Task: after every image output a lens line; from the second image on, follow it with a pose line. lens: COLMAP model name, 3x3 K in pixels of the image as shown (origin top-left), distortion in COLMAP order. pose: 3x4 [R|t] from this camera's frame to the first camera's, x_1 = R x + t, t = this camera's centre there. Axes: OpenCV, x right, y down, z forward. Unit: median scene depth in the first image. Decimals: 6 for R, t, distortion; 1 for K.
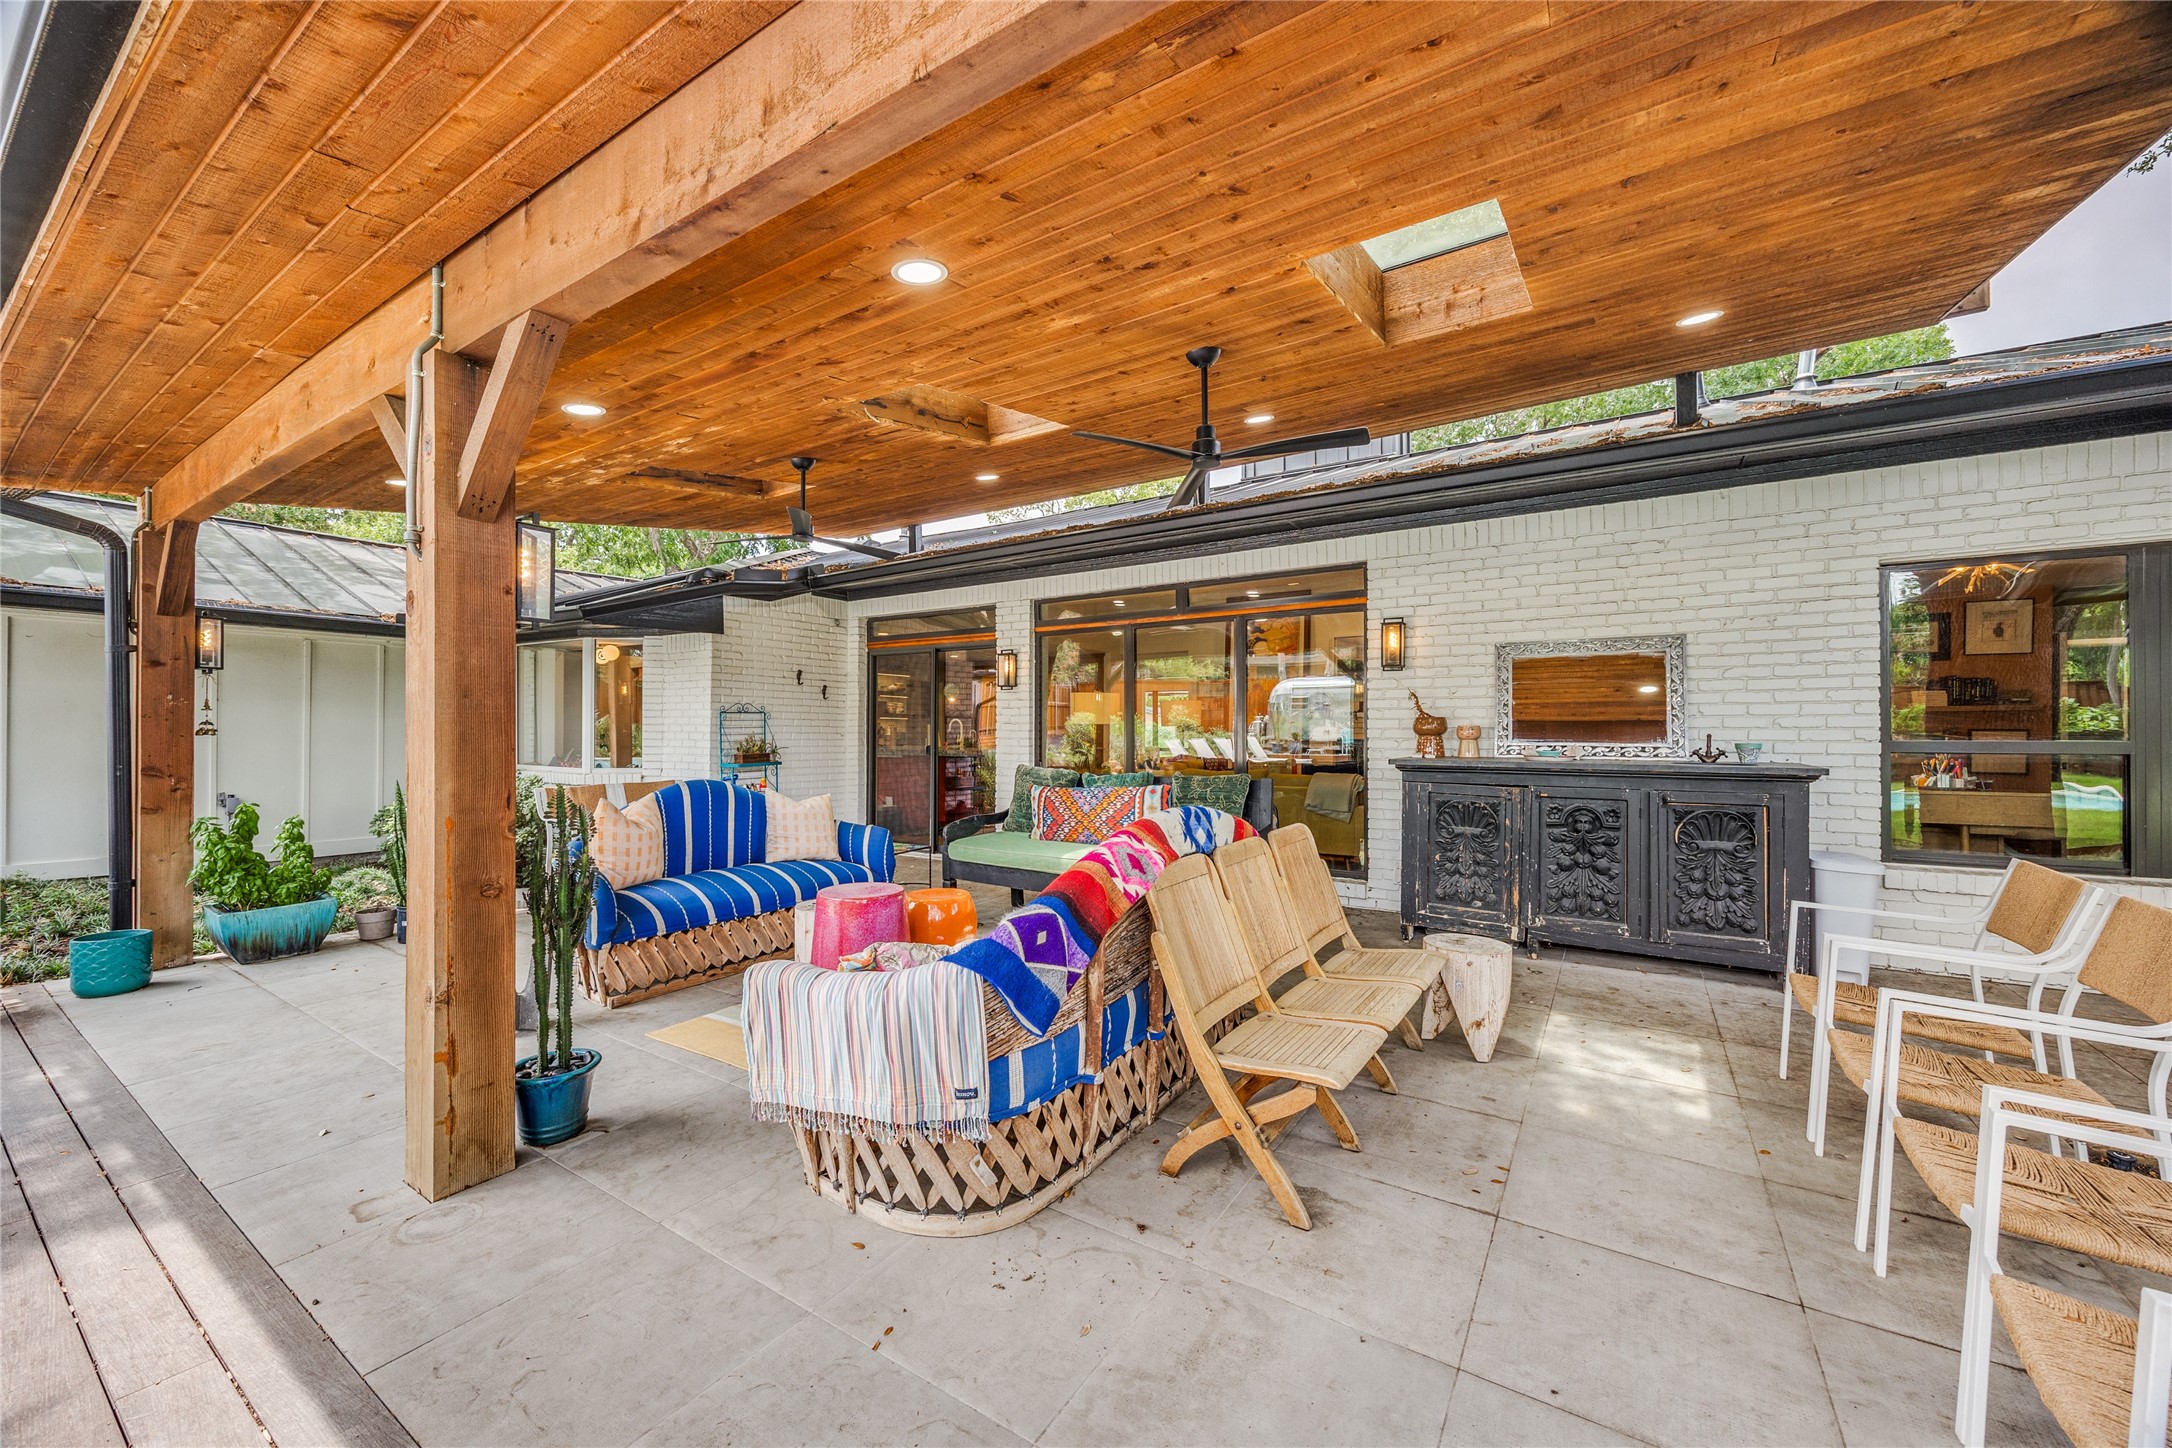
lens RADIAL K [[832.5, 0, 1082.7], [0, 832.5, 737.1], [0, 0, 1]] dist [0.001914, 0.000038]
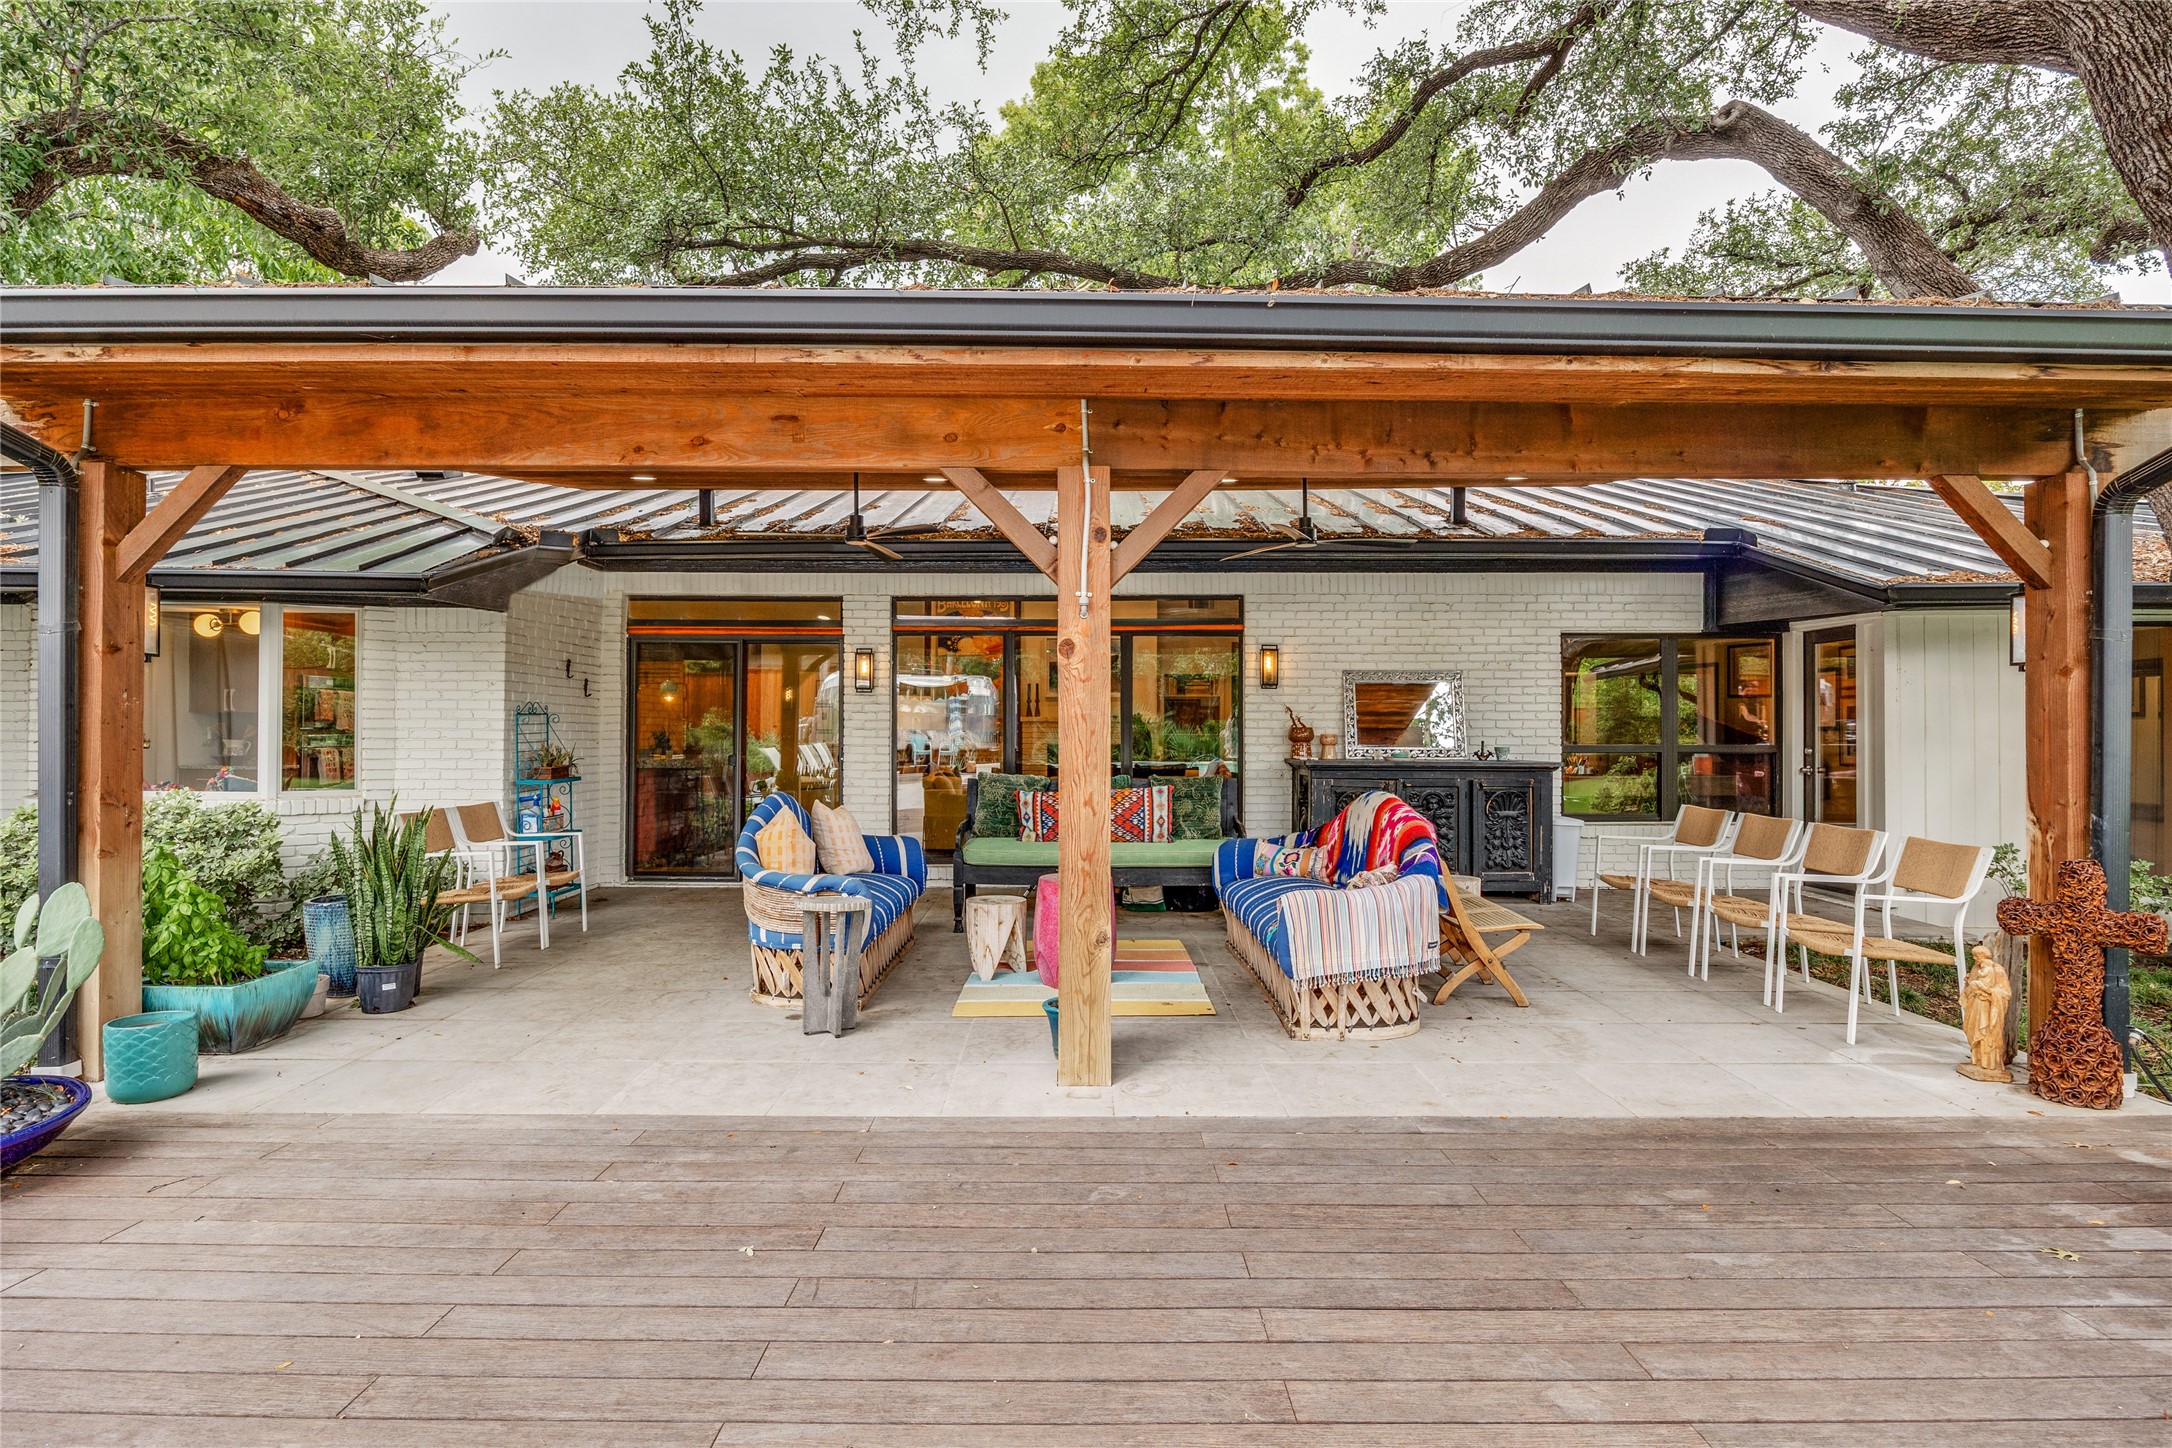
lens RADIAL K [[1144.9, 0, 1087.2], [0, 1144.9, 727.8], [0, 0, 1]] dist [-0.003200, -0.000591]
pose [[0.830260, 0.002894, 0.557369, -0.824401], [0.002399, 0.999959, -0.008765, -0.008875], [-0.557371, 0.008615, 0.830219, -0.248127]]
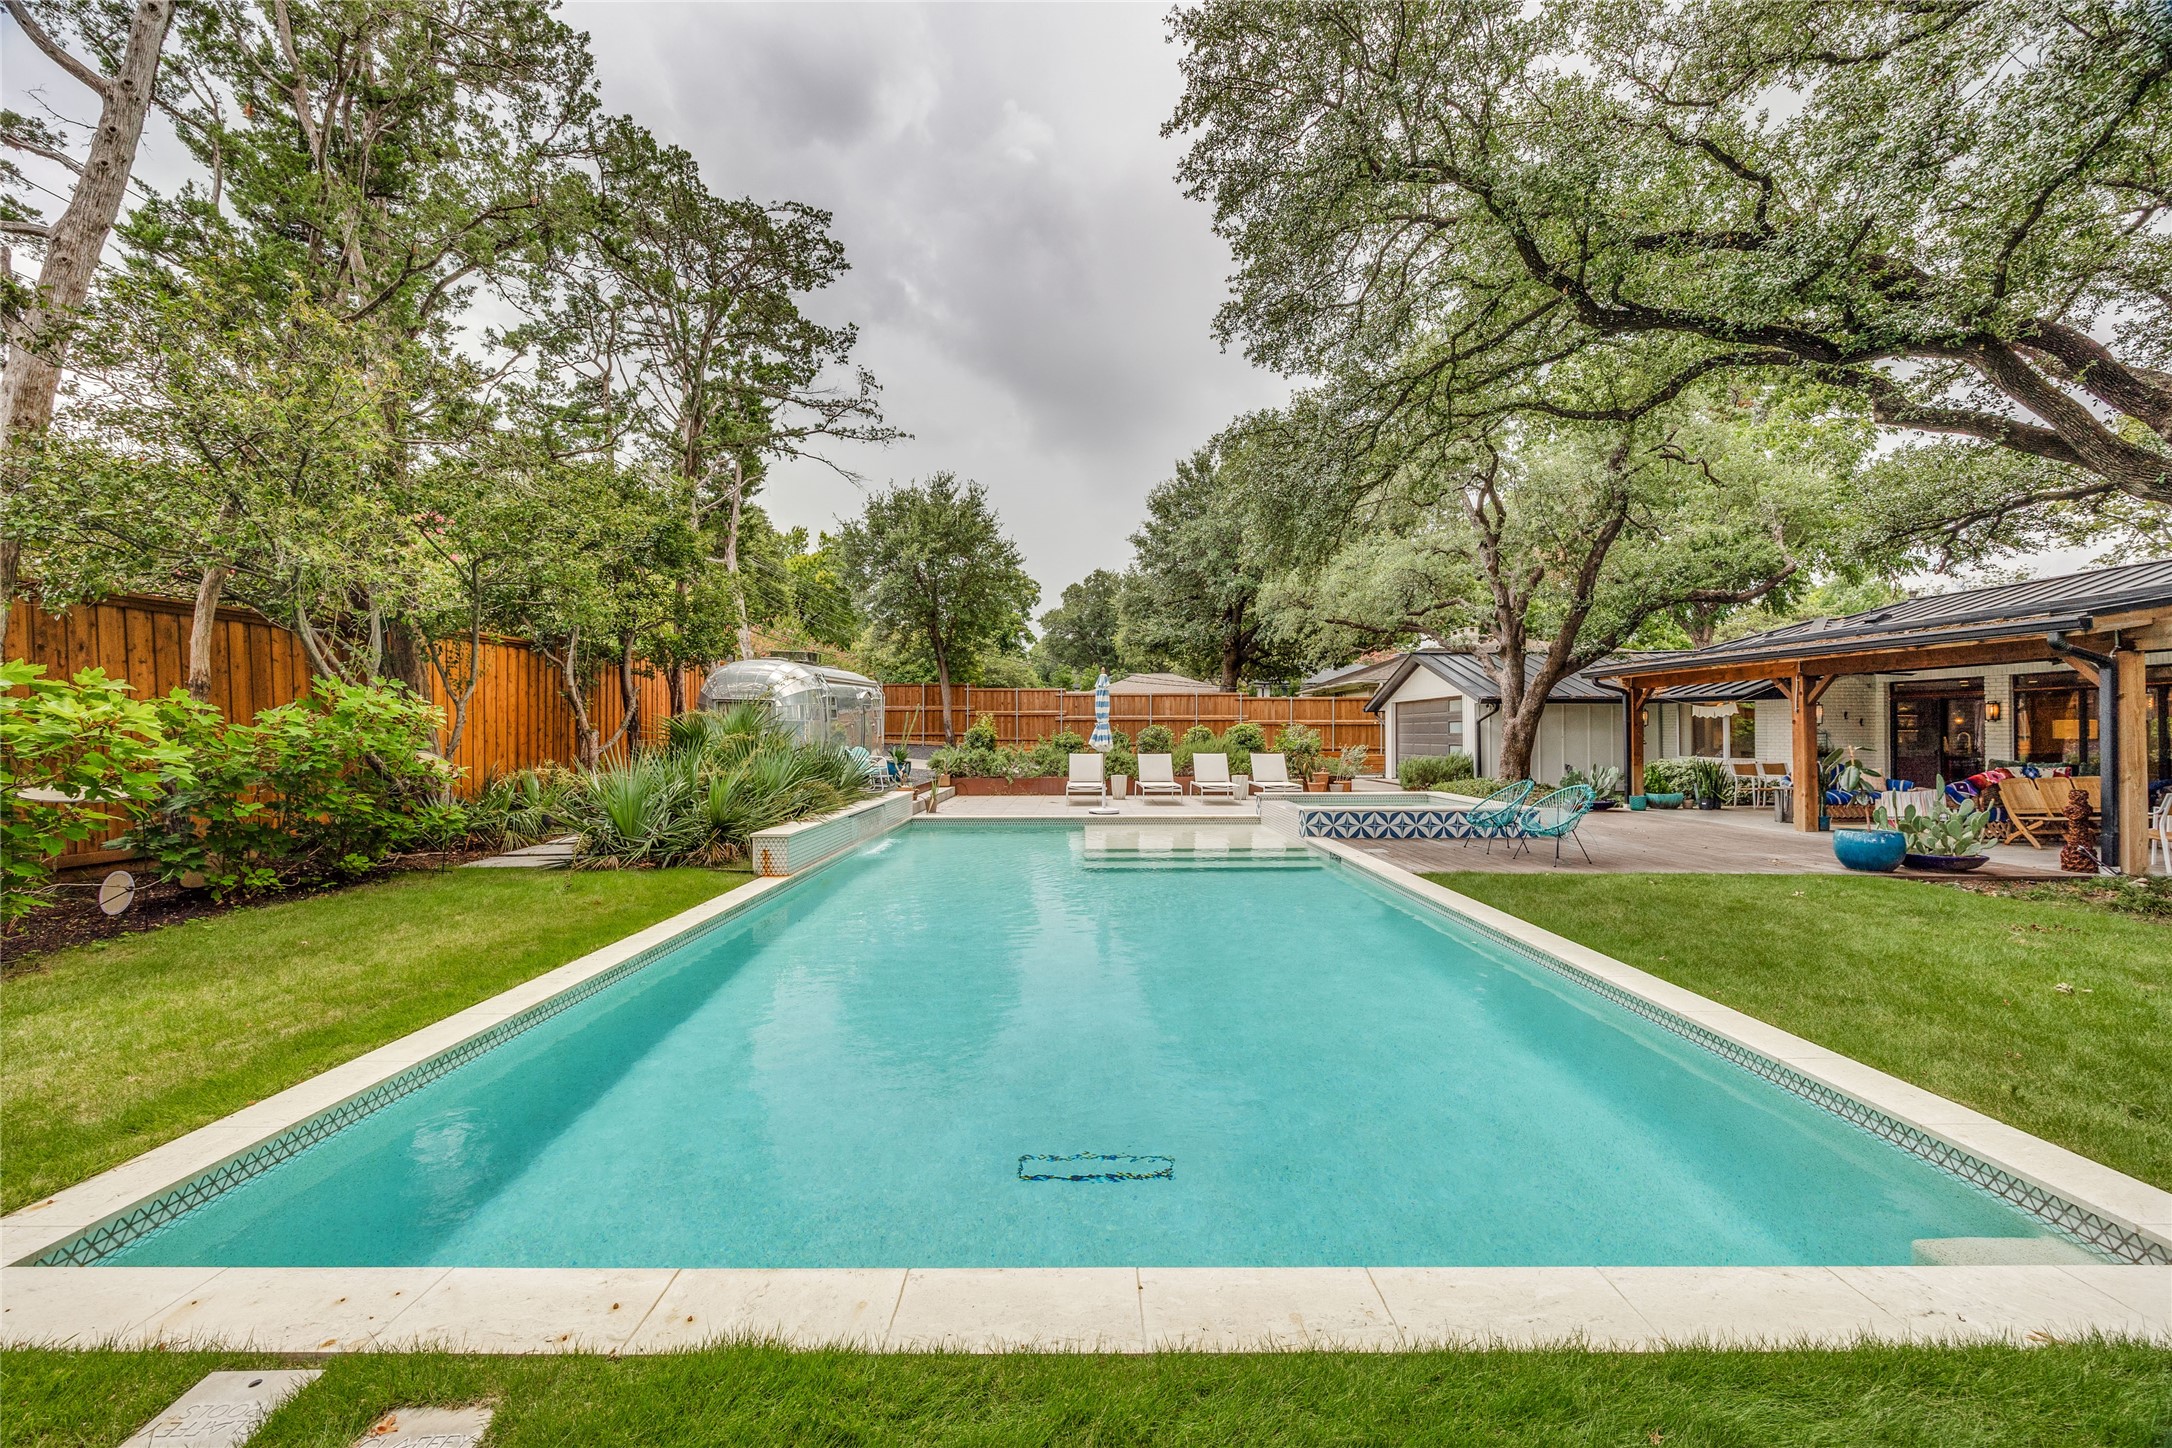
lens RADIAL K [[832.5, 0, 1083.3], [0, 832.5, 725.1], [0, 0, 1]] dist [0.001914, 0.000038]
pose [[0.547634, -0.017778, -0.836529, 0.522593], [0.007970, 0.999840, -0.016031, -0.048956], [0.836680, 0.002113, 0.547688, -2.556854]]
